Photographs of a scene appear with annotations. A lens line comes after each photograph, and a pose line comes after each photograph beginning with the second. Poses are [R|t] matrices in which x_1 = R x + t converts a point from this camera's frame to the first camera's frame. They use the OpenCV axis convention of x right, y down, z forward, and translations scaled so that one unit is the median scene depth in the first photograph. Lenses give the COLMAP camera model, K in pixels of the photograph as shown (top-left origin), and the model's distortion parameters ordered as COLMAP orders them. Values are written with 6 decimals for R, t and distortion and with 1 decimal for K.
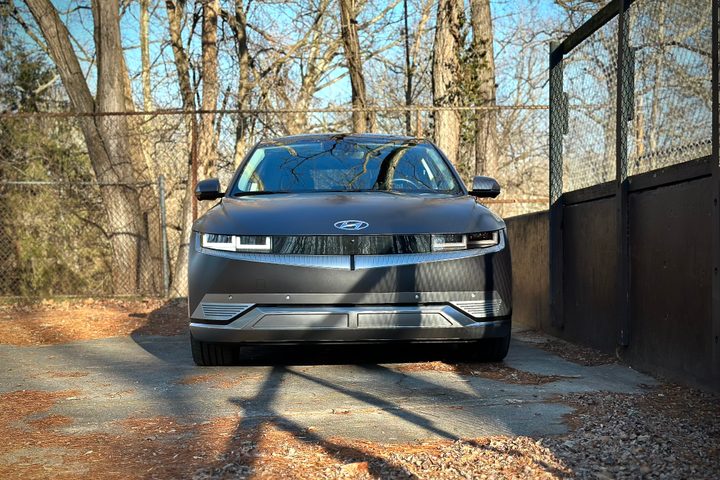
lens RADIAL K [[986.2, 0, 363.9], [0, 986.2, 240.6], [0, 0, 1]] dist [0.195103, 0.000000]
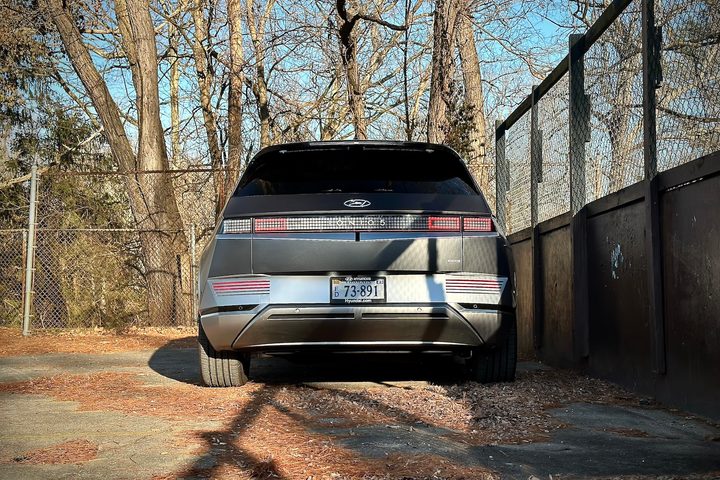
lens RADIAL K [[986.2, 0, 357.4], [0, 986.2, 238.3], [0, 0, 1]] dist [0.195103, 0.000000]
pose [[0.999554, -0.001320, -0.029828, 0.019517], [-0.000164, 0.998764, -0.049711, 0.008217], [0.029857, 0.049694, 0.998318, -0.125509]]
